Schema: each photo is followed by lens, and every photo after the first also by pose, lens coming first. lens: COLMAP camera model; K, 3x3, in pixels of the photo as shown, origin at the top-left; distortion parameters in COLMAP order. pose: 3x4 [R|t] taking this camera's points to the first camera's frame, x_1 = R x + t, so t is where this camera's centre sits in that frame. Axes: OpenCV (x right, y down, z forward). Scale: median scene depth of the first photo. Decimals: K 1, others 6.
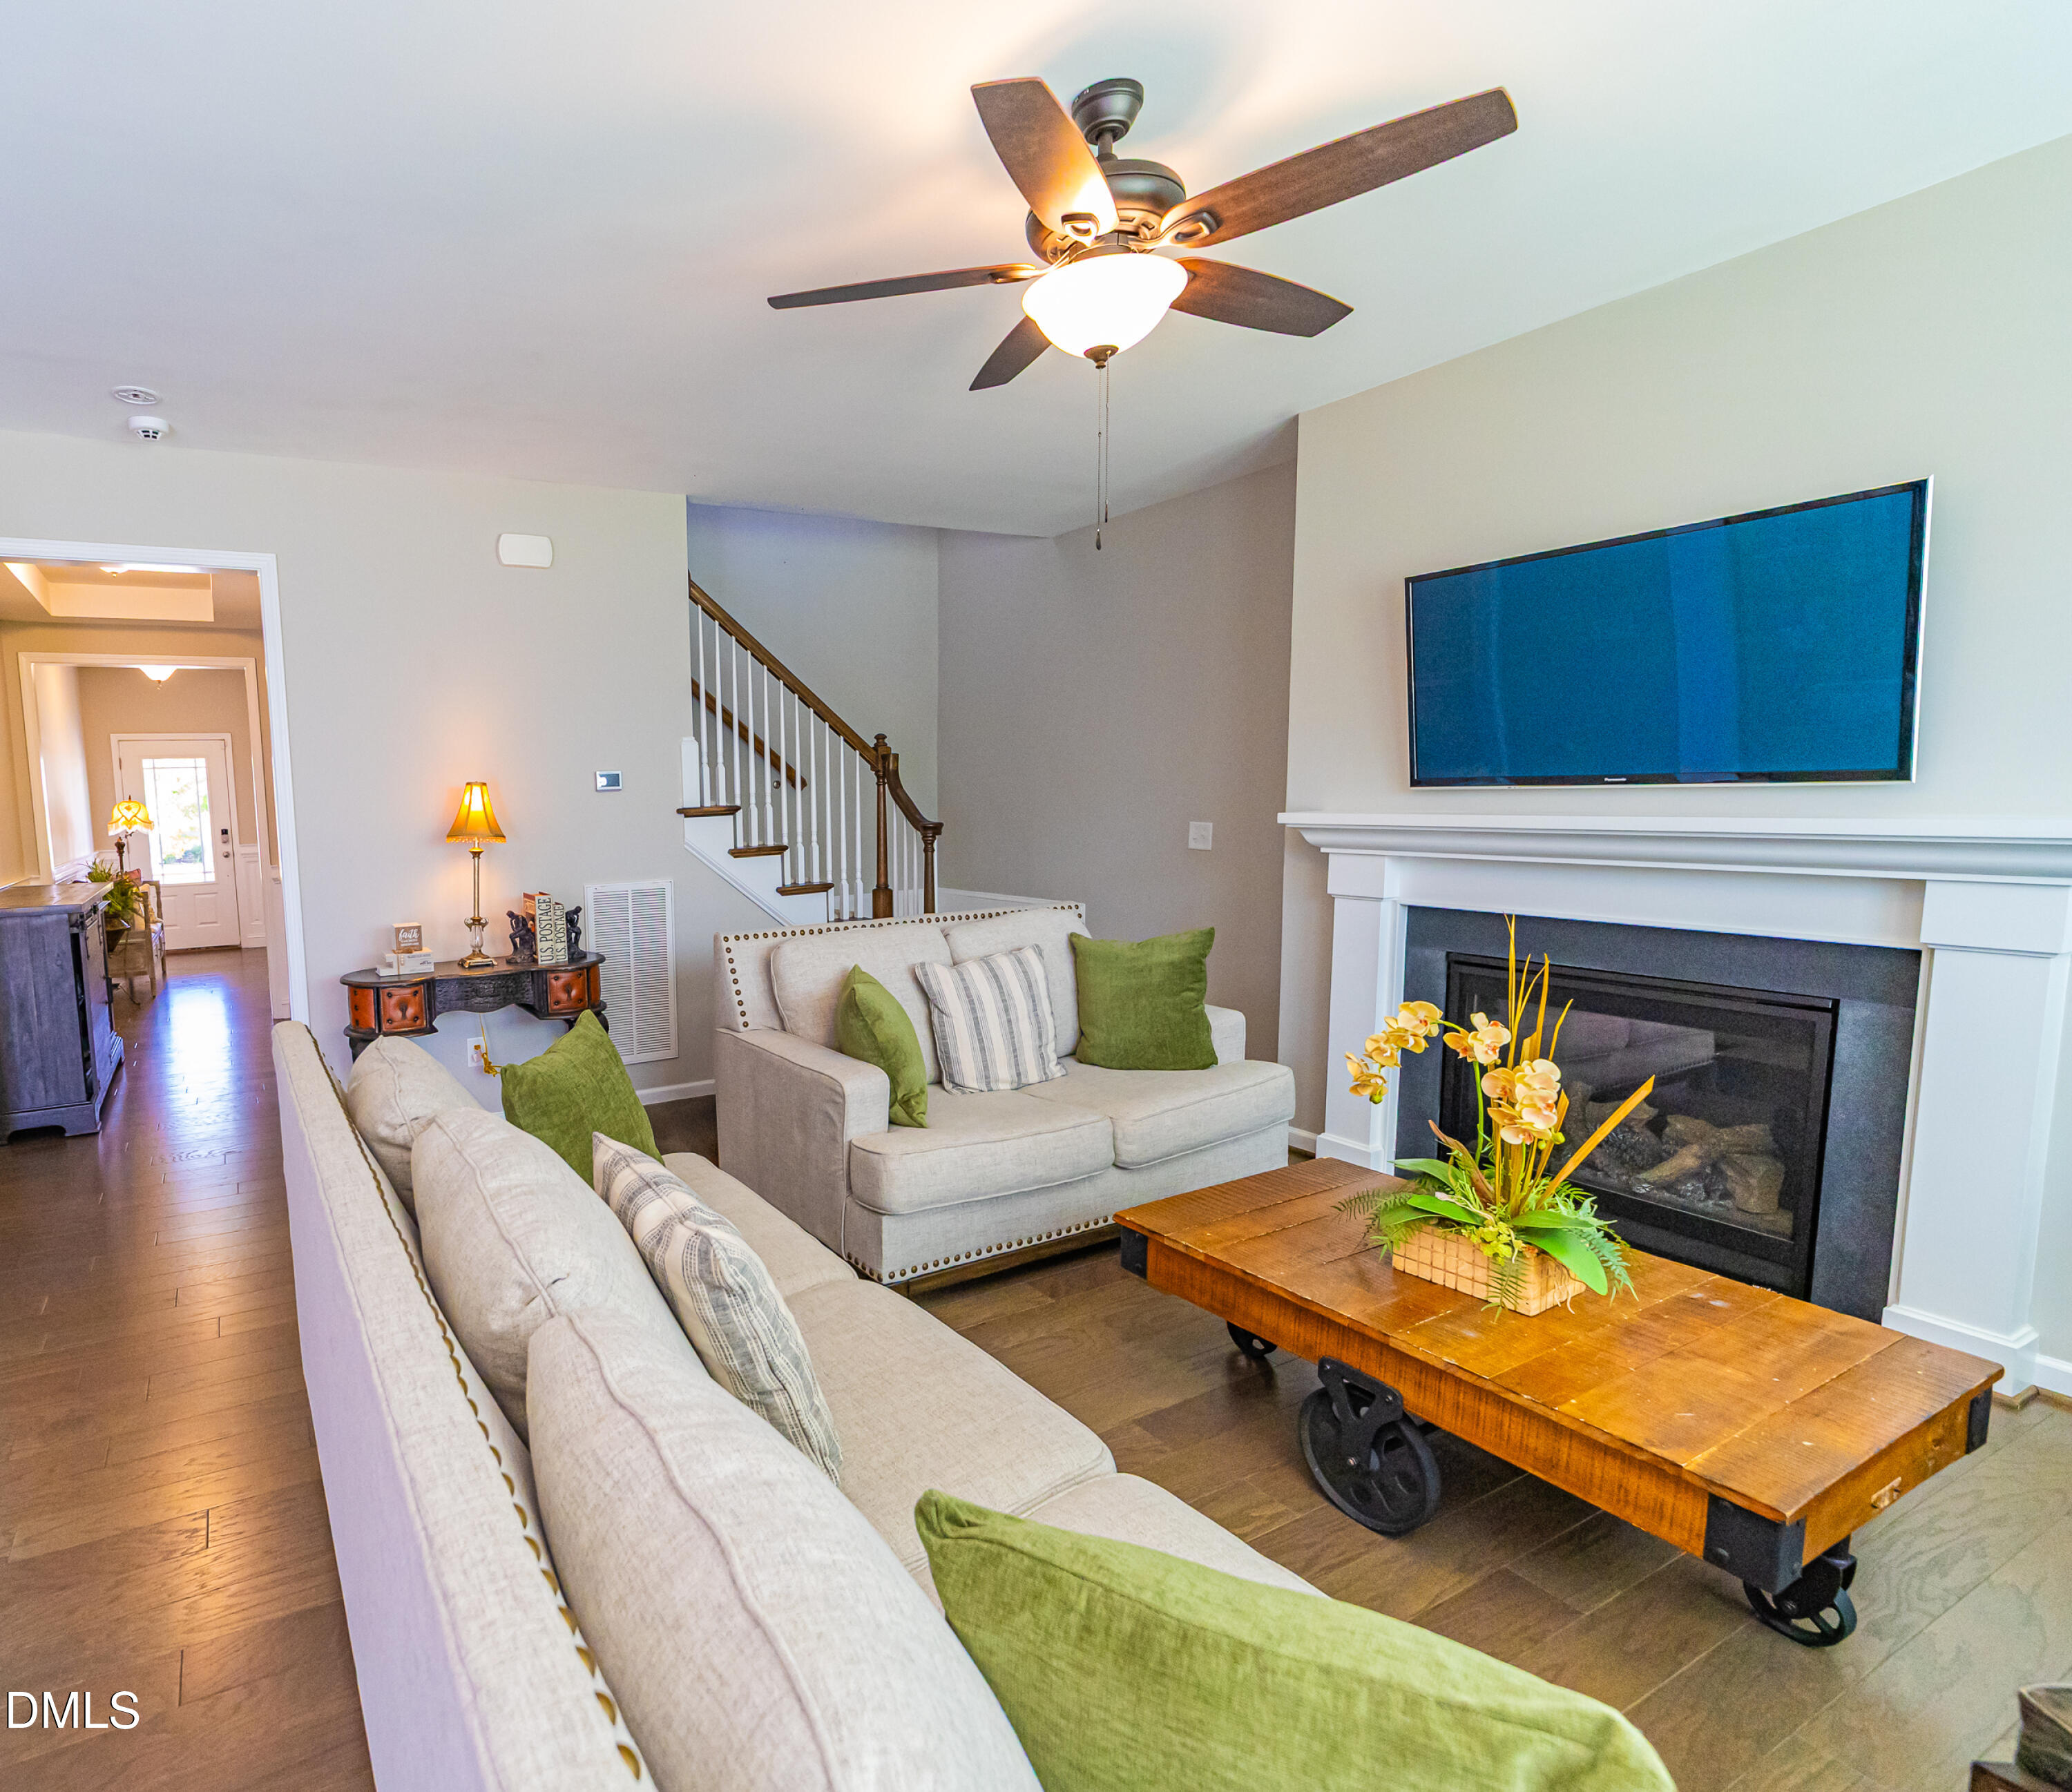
lens RADIAL K [[1068.6, 0, 710.6], [0, 1068.6, 912.2], [0, 0, 1]] dist [-0.014727, 0.007485]
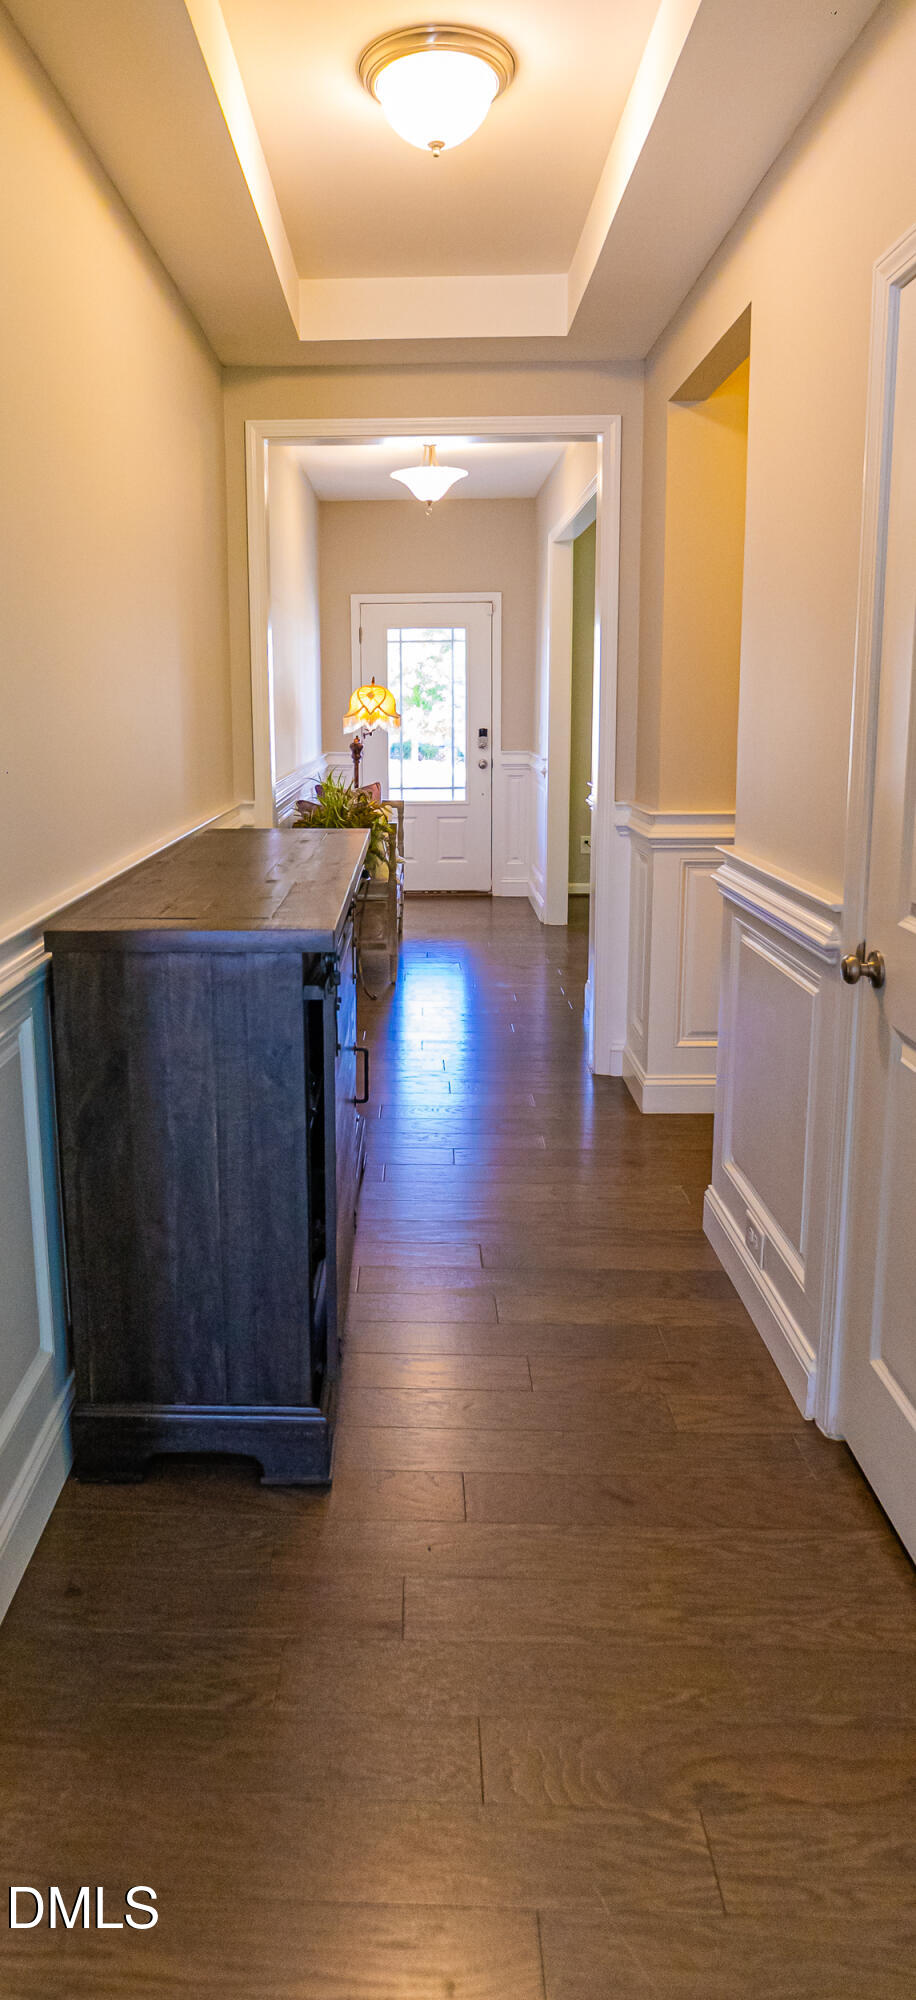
lens RADIAL K [[1134.1, 0, 380.5], [0, 1134.1, 863.8], [0, 0, 1]] dist [-0.021178, 0.008689]
pose [[0.895910, 0.083794, -0.436262, -0.421551], [-0.066989, 0.996303, 0.053793, -0.056869], [0.439157, -0.018969, 0.898210, 0.675066]]
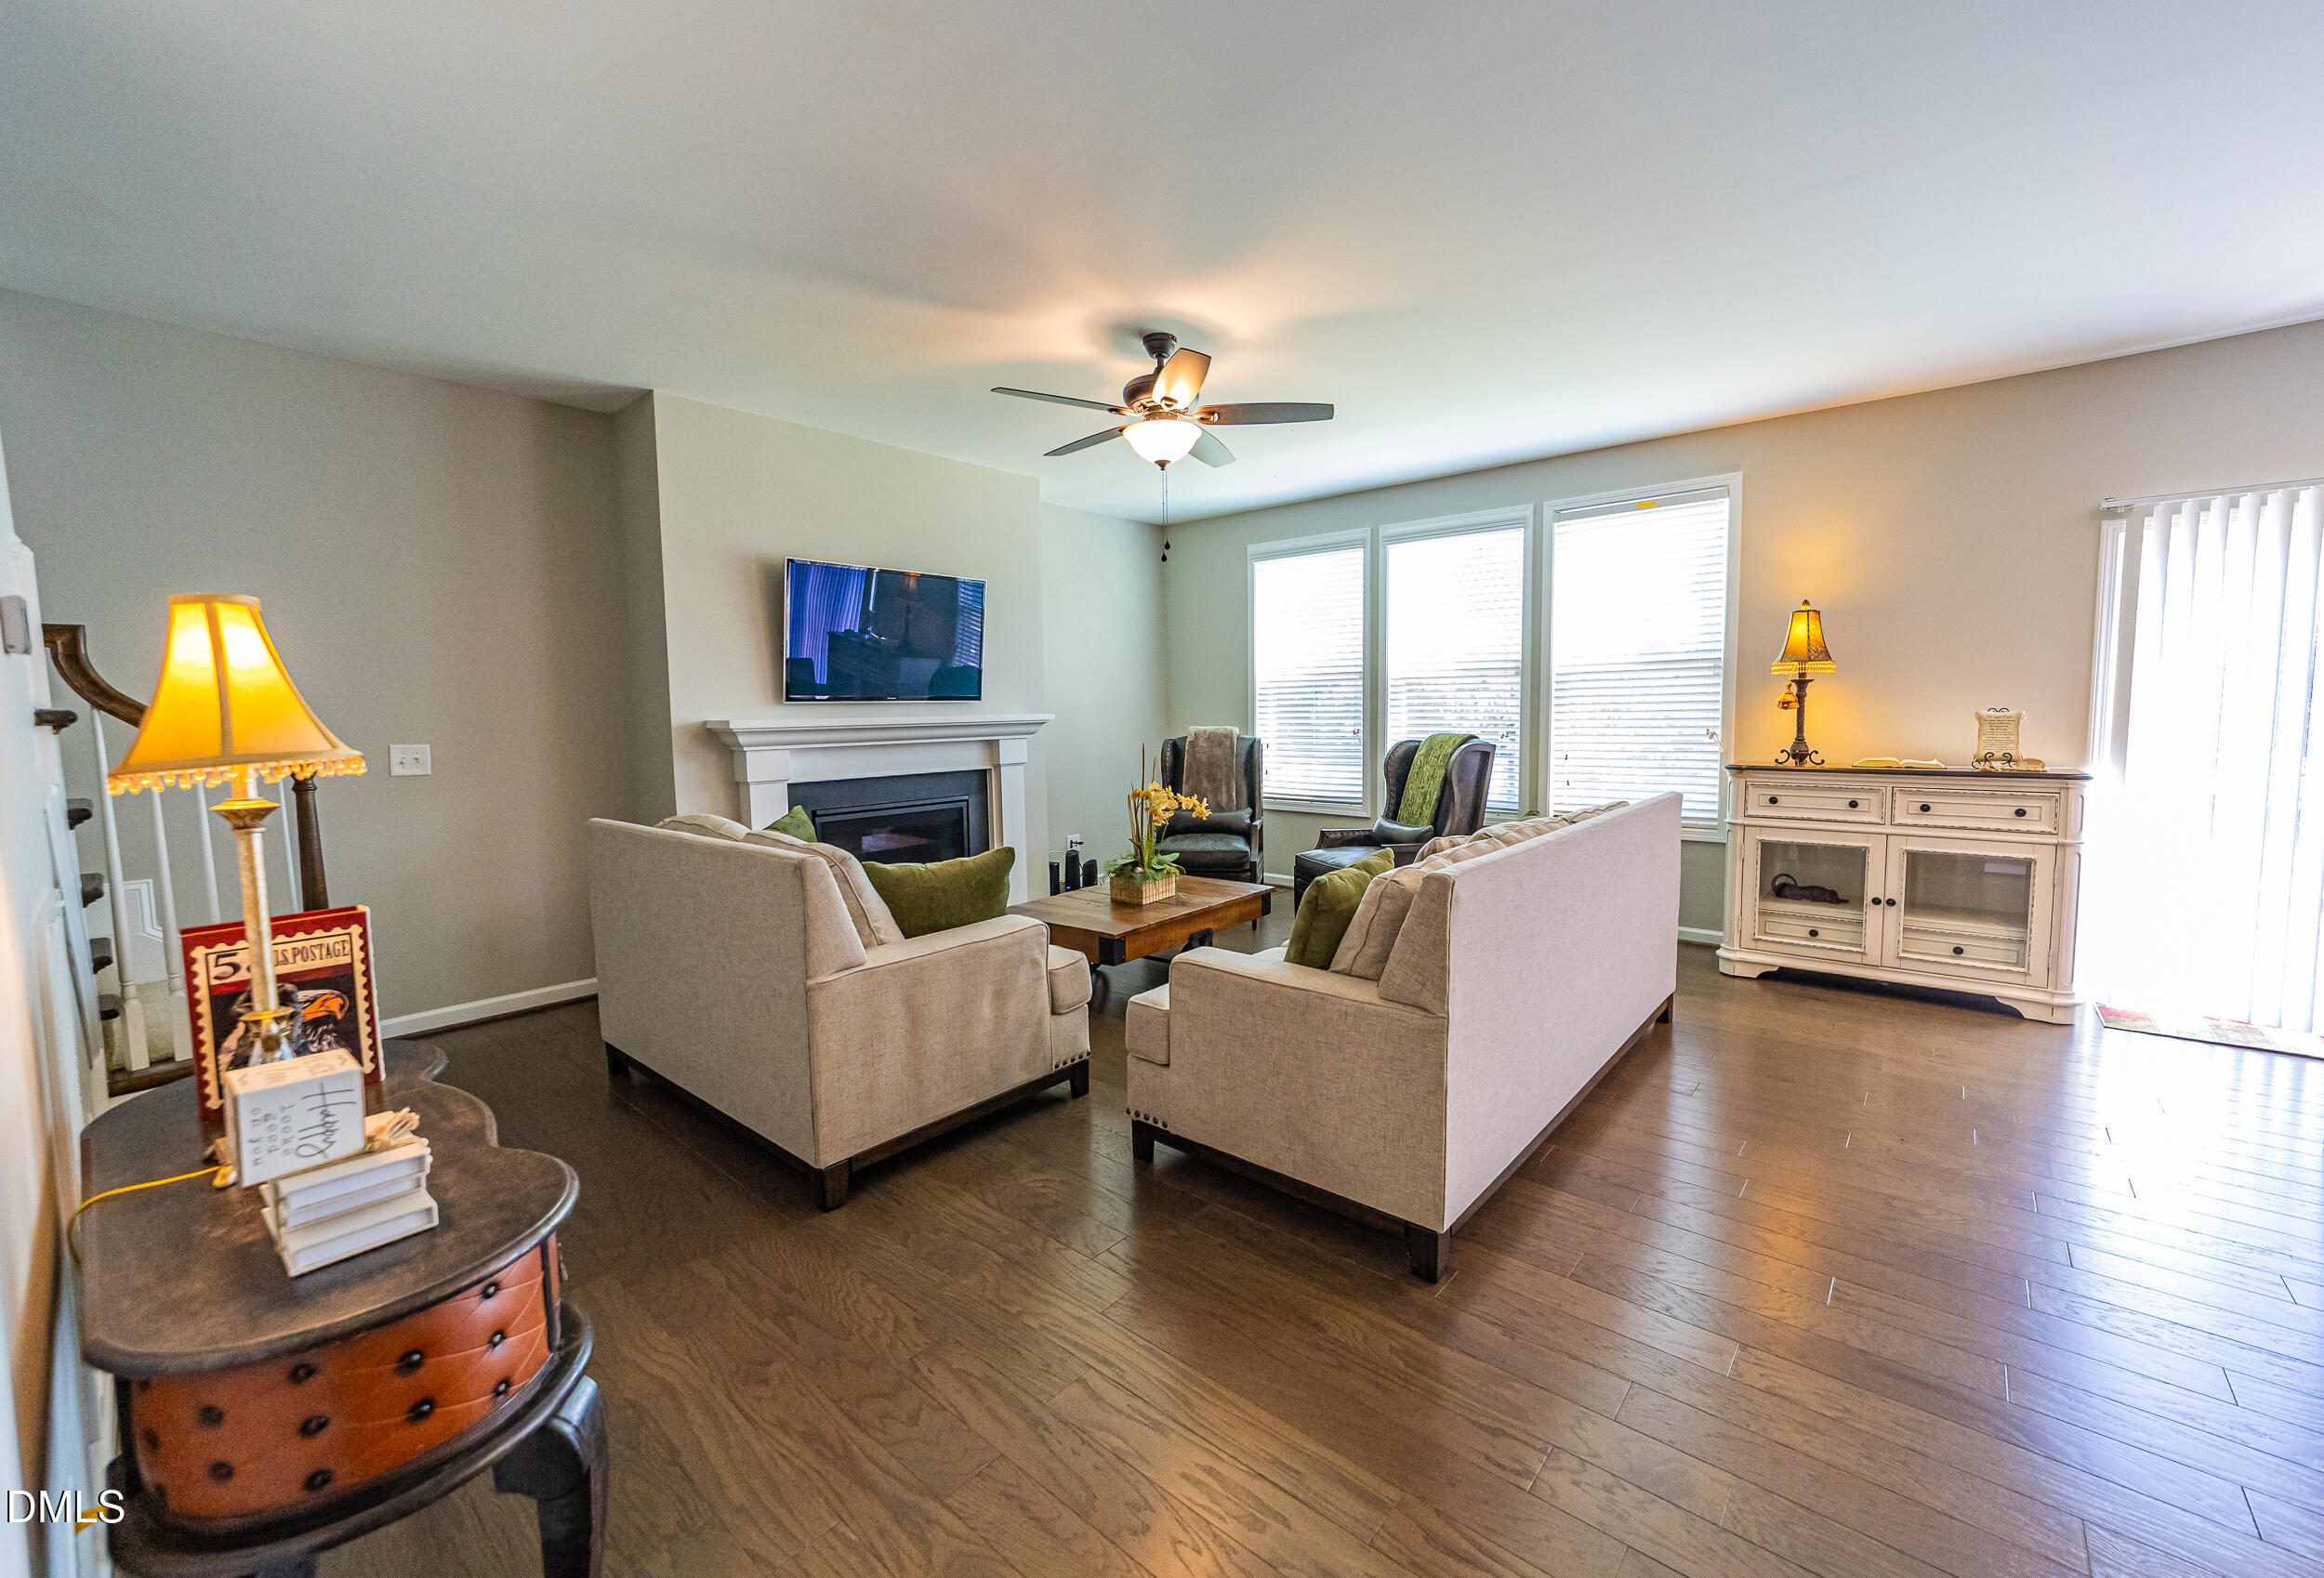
lens RADIAL K [[918.1, 0, 1222.6], [0, 918.1, 784.1], [0, 0, 1]] dist [-0.009279, 0.000005]
pose [[-0.441664, -0.043924, 0.896105, -0.581261], [0.128252, 0.985452, 0.111515, -0.056075], [-0.887966, 0.164180, -0.429605, 0.833475]]
